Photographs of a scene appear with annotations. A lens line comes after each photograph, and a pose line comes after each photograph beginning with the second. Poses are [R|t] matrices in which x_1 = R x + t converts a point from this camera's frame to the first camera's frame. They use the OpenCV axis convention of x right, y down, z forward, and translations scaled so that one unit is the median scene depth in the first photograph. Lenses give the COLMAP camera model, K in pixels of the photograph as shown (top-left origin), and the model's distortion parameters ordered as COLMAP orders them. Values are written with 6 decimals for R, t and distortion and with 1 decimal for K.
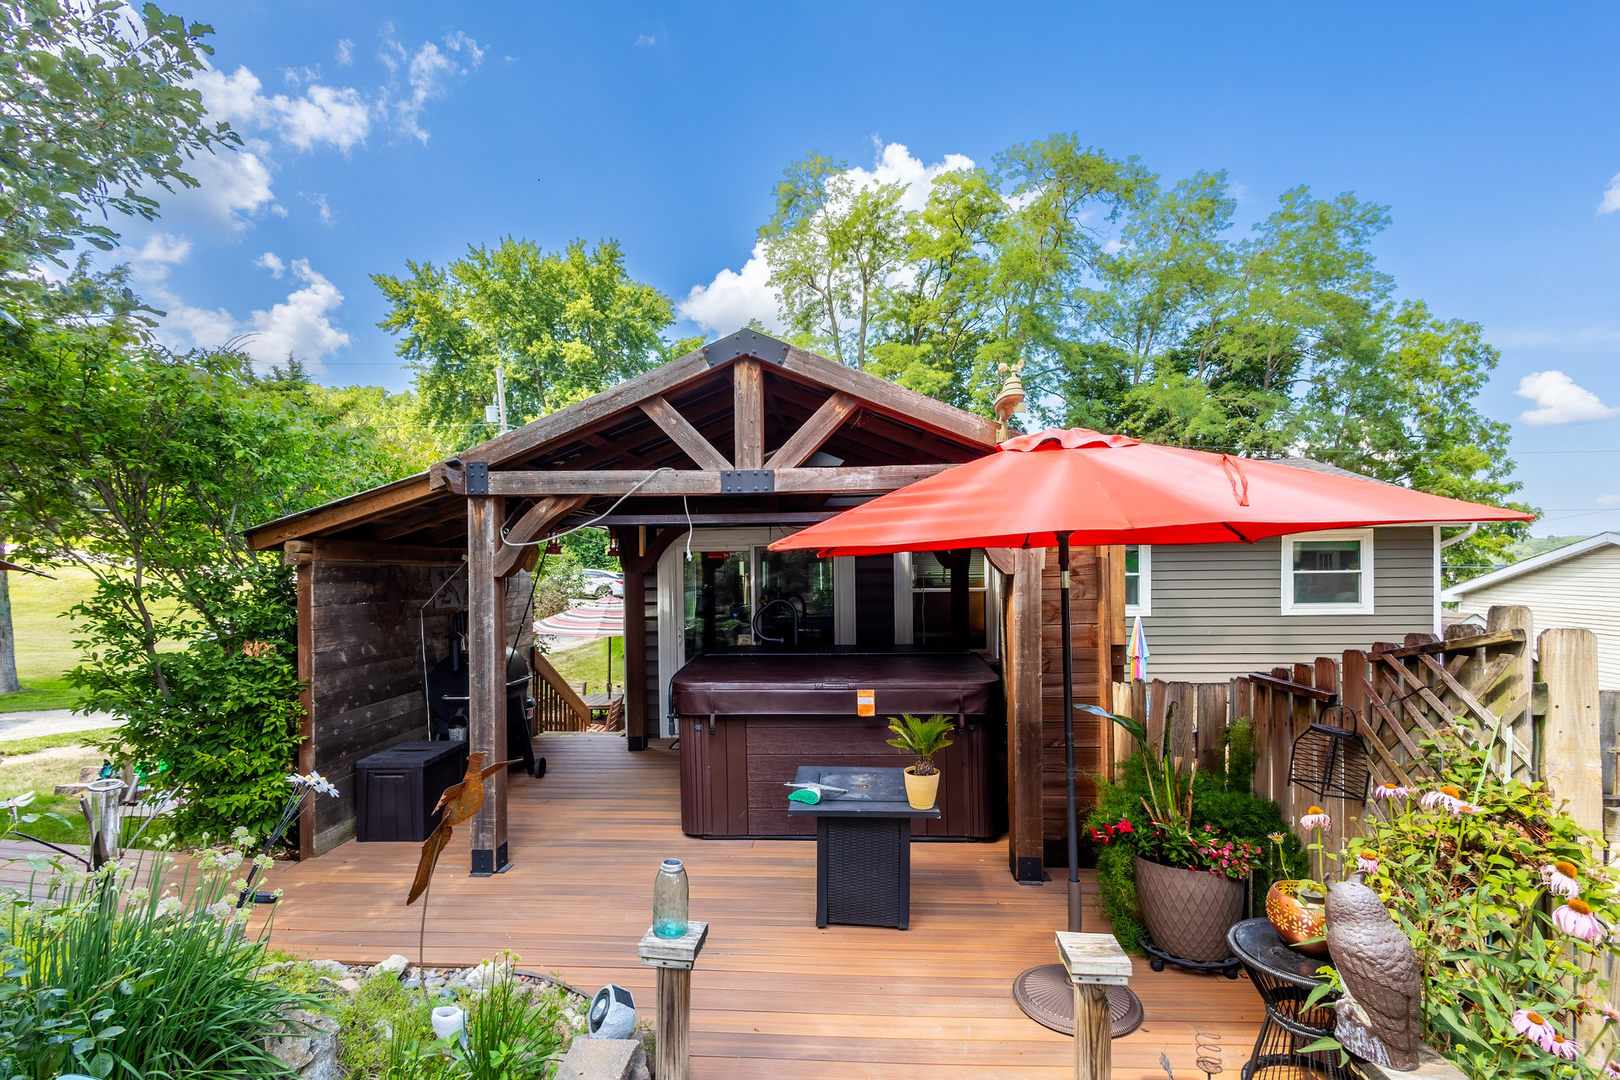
lens RADIAL K [[732.4, 0, 806.5], [0, 732.4, 583.3], [0, 0, 1]] dist [0.011677, 0.000182]
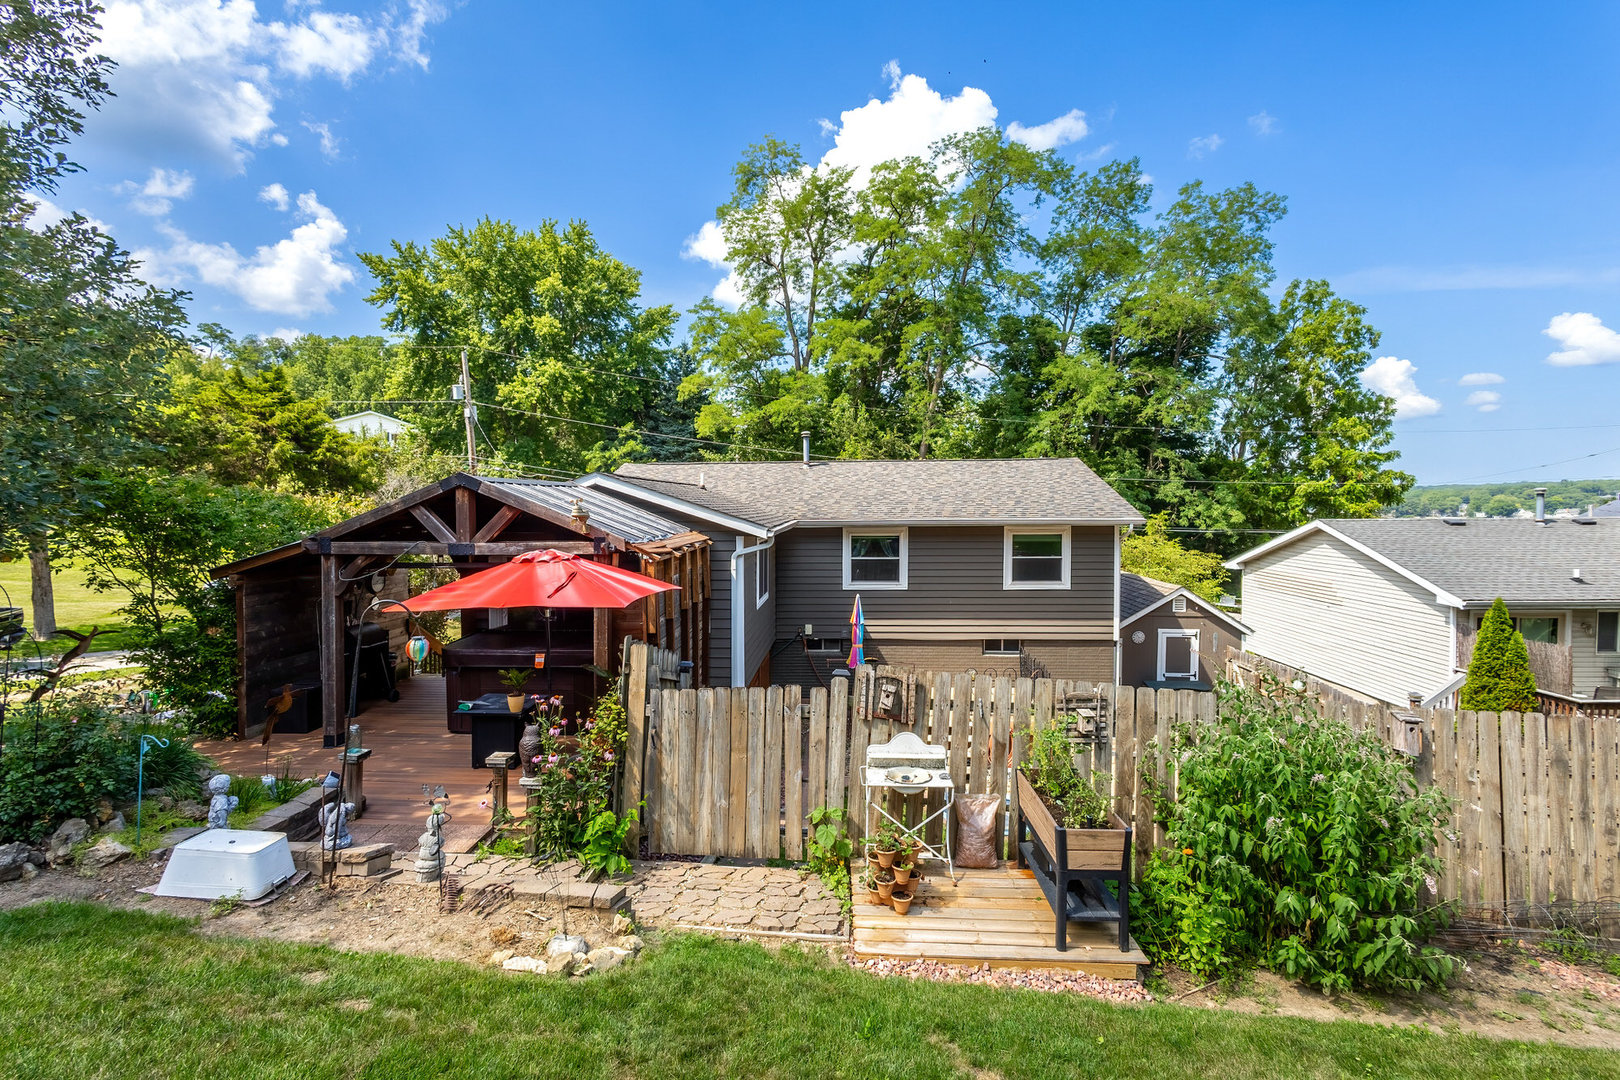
lens RADIAL K [[723.1, 0, 793.8], [0, 723.1, 533.6], [0, 0, 1]] dist [0.014555, -0.000173]
pose [[0.999923, 0.005941, -0.010940, 0.068963], [-0.005840, 0.999940, 0.009252, -0.016872], [0.010995, -0.009187, 0.999897, -0.077657]]
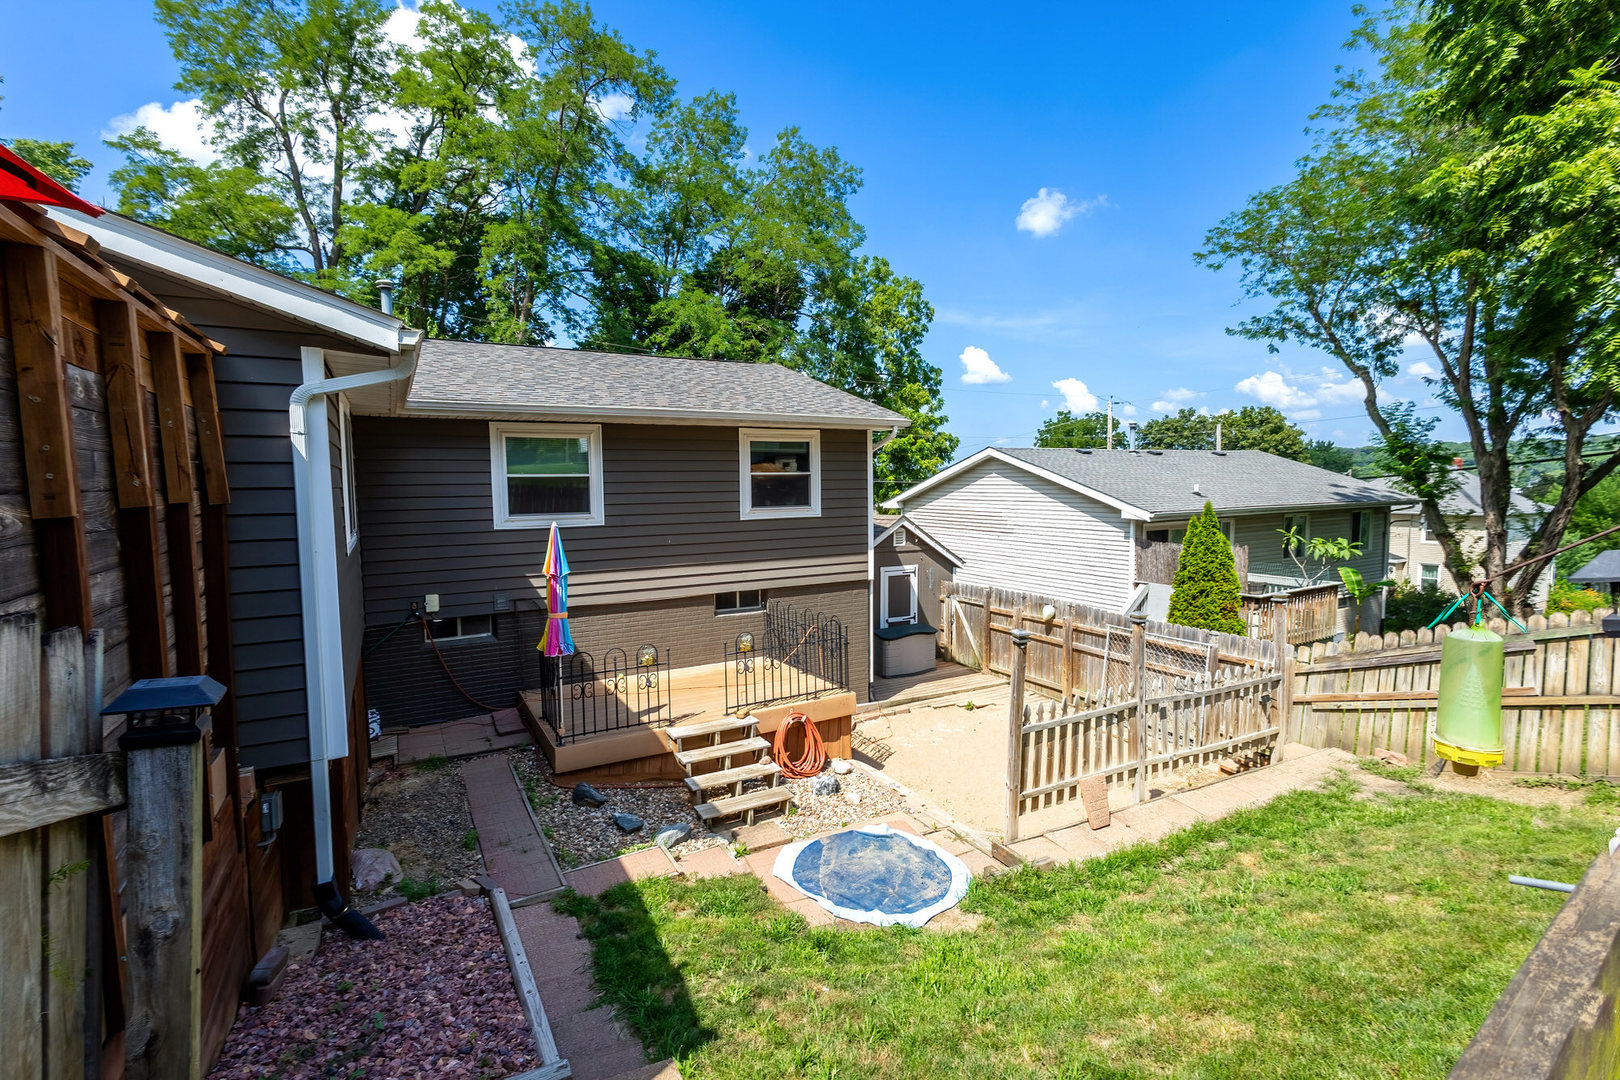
lens RADIAL K [[748.0, 0, 799.3], [0, 748.0, 548.8], [0, 0, 1]] dist [0.014203, -0.000568]
pose [[0.844528, -0.045465, 0.533578, 0.049751], [0.014923, 0.998001, 0.061418, 0.005505], [-0.535303, -0.043907, 0.843518, 0.039736]]
